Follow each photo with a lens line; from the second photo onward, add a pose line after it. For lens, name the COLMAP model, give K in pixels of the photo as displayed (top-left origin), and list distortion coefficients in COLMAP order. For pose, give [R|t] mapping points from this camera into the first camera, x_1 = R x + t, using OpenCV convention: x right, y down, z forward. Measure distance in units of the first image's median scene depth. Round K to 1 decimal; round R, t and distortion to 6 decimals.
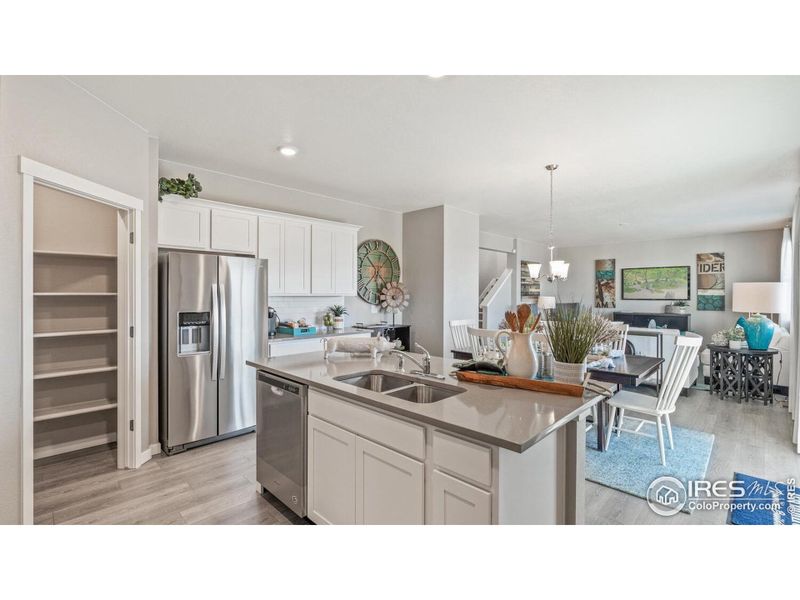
lens RADIAL K [[361.3, 0, 401.4], [0, 361.3, 296.5], [0, 0, 1]] dist [-0.003040, 0.000476]
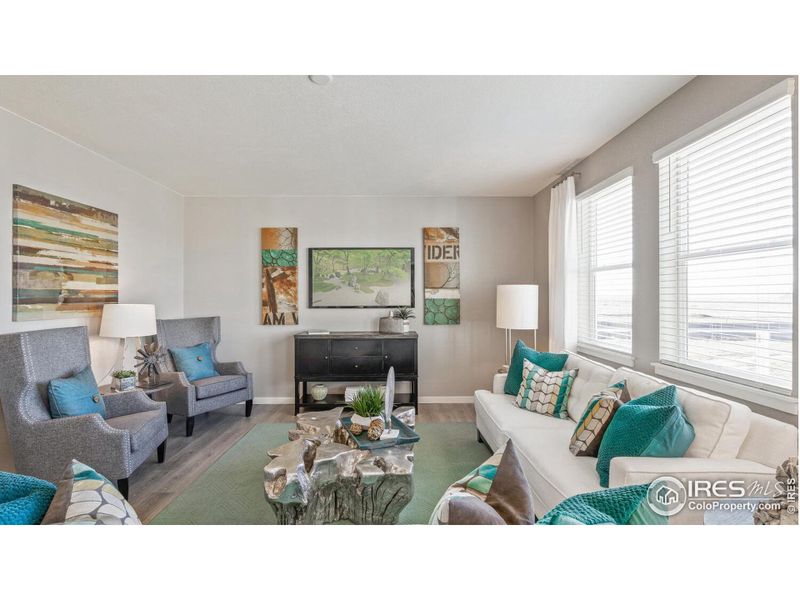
lens RADIAL K [[361.3, 0, 399.6], [0, 361.3, 301.3], [0, 0, 1]] dist [-0.003040, 0.000476]
pose [[0.700110, -0.000931, 0.714034, 0.364084], [0.007168, 0.999958, -0.005724, 0.003565], [-0.713999, 0.009126, 0.700087, 0.597926]]
